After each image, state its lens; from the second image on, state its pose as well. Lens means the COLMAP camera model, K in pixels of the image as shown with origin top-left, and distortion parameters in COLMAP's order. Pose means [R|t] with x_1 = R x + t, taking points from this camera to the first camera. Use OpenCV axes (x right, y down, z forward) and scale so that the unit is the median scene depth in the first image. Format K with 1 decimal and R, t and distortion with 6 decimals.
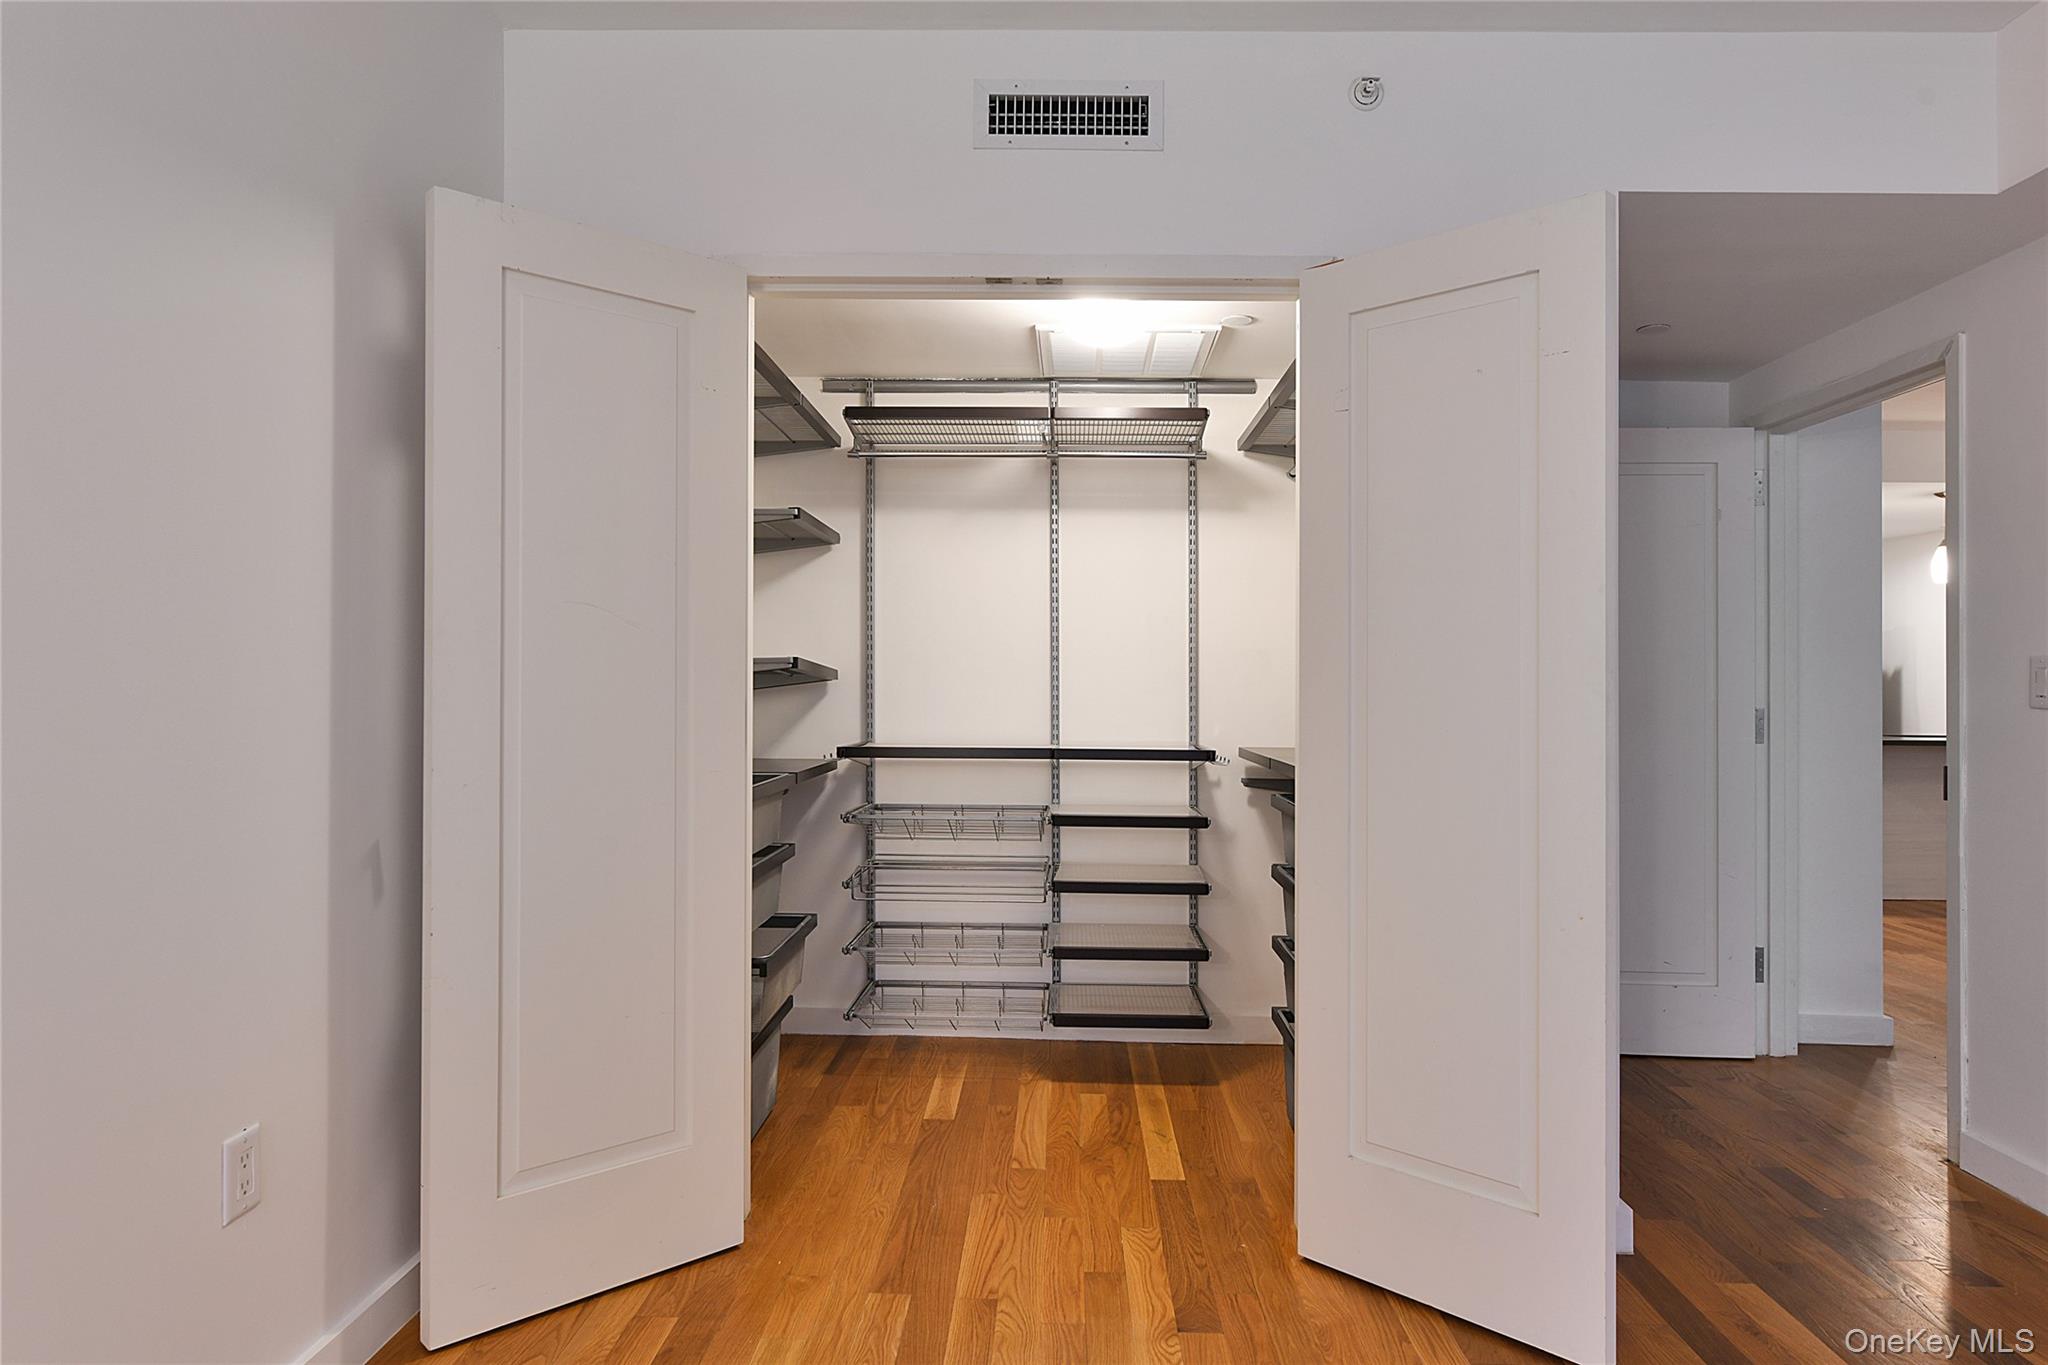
lens RADIAL K [[1249.6, 0, 1027.7], [0, 1249.6, 671.2], [0, 0, 1]] dist [-0.002122, -0.000653]
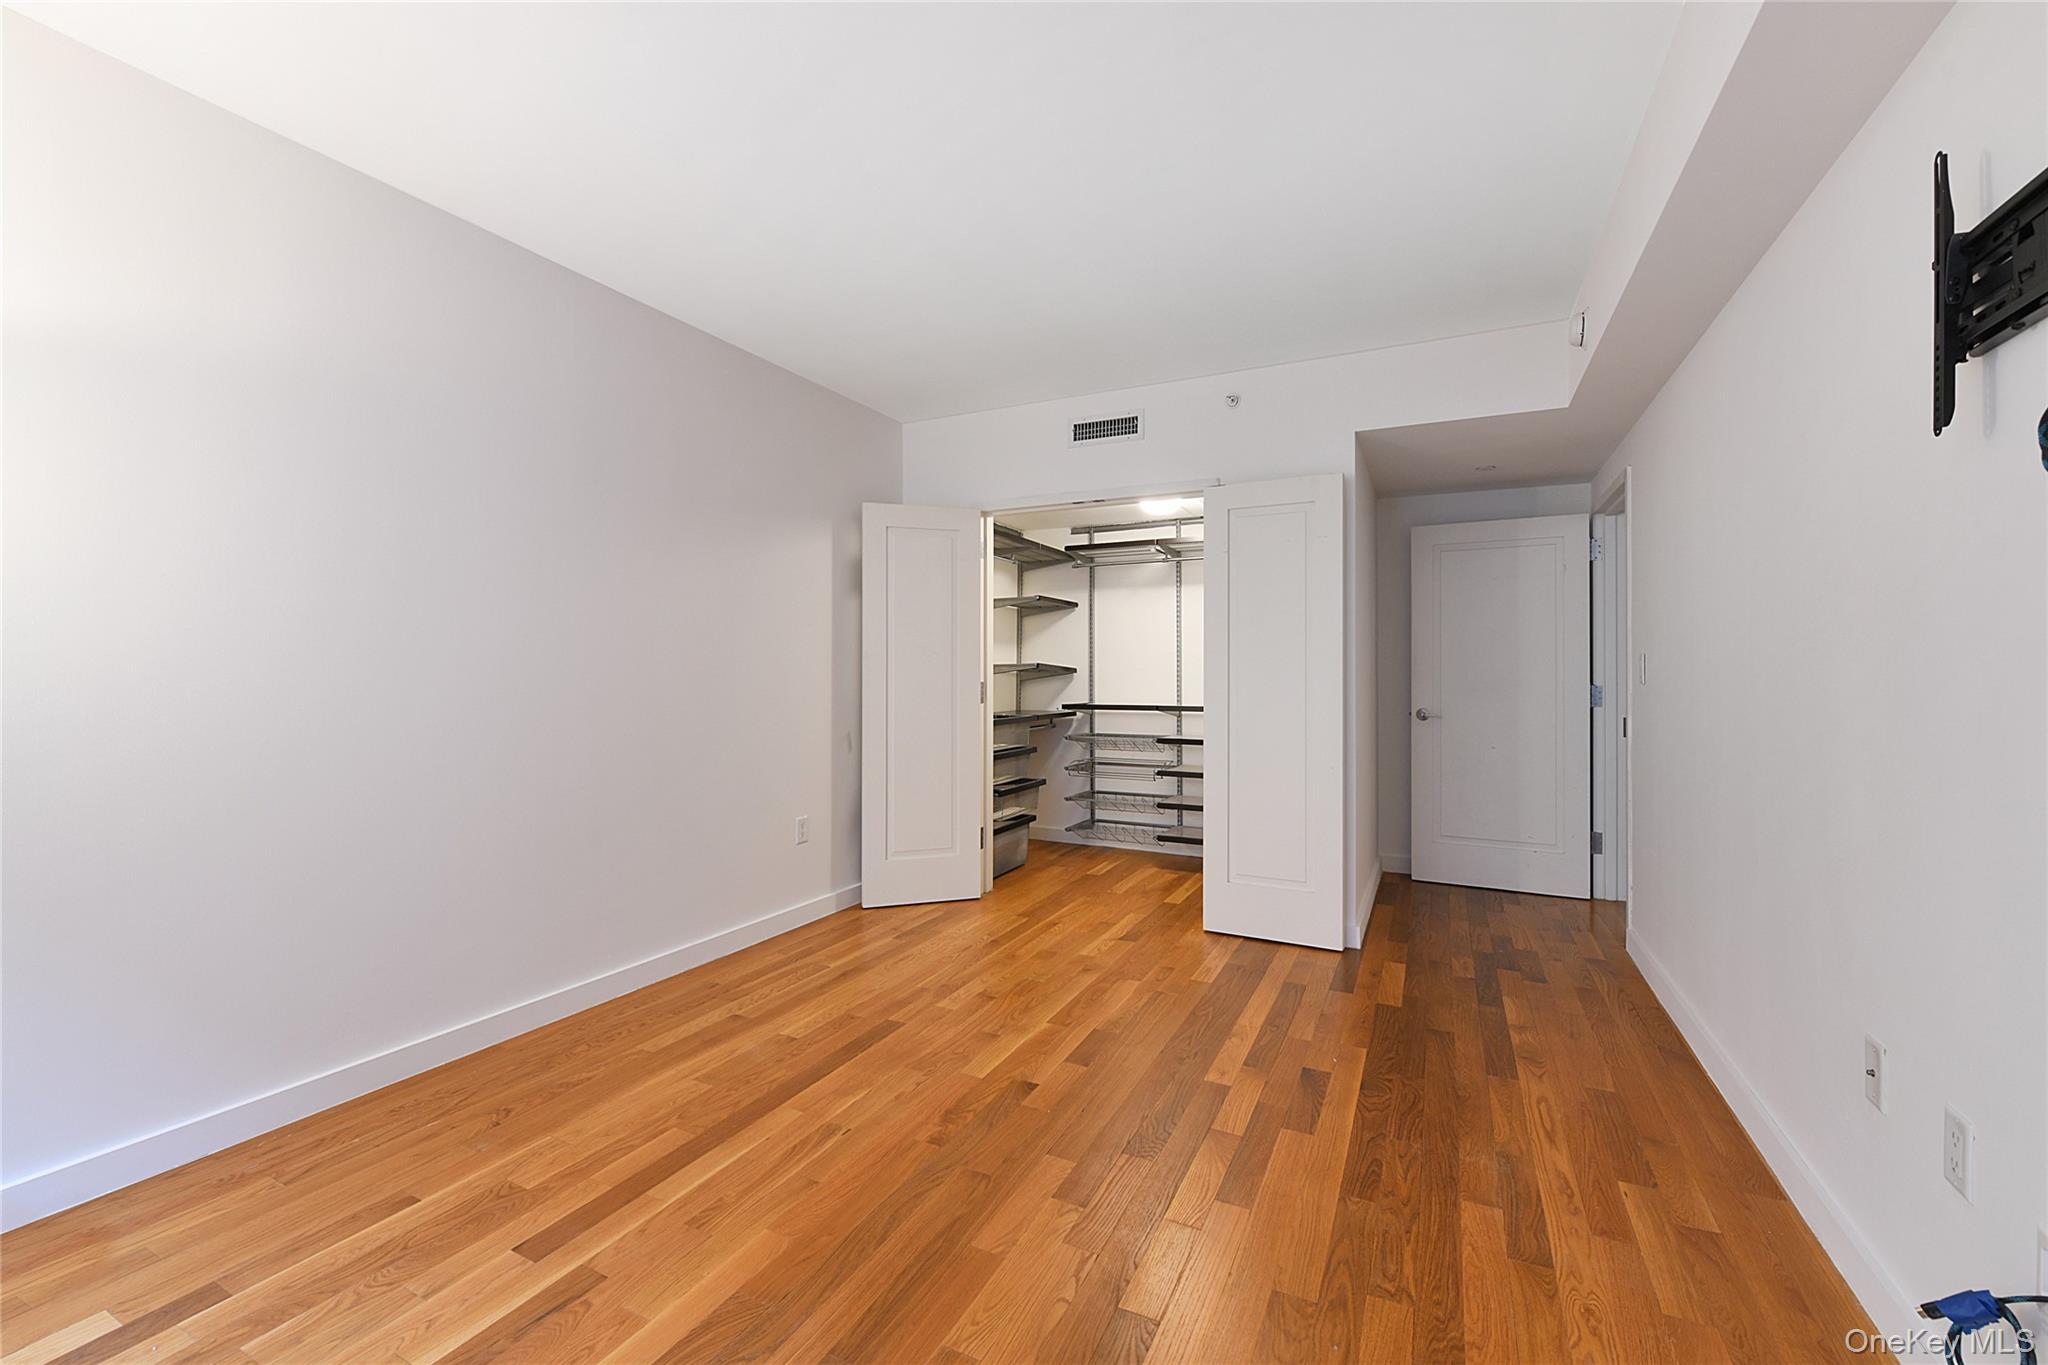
lens RADIAL K [[838.2, 0, 1011.6], [0, 838.2, 635.1], [0, 0, 1]] dist [0.001466, -0.000211]
pose [[0.901736, -0.028150, -0.431369, 0.408936], [0.010567, 0.999015, -0.043104, 0.004447], [0.432157, 0.034310, 0.901145, -0.359050]]
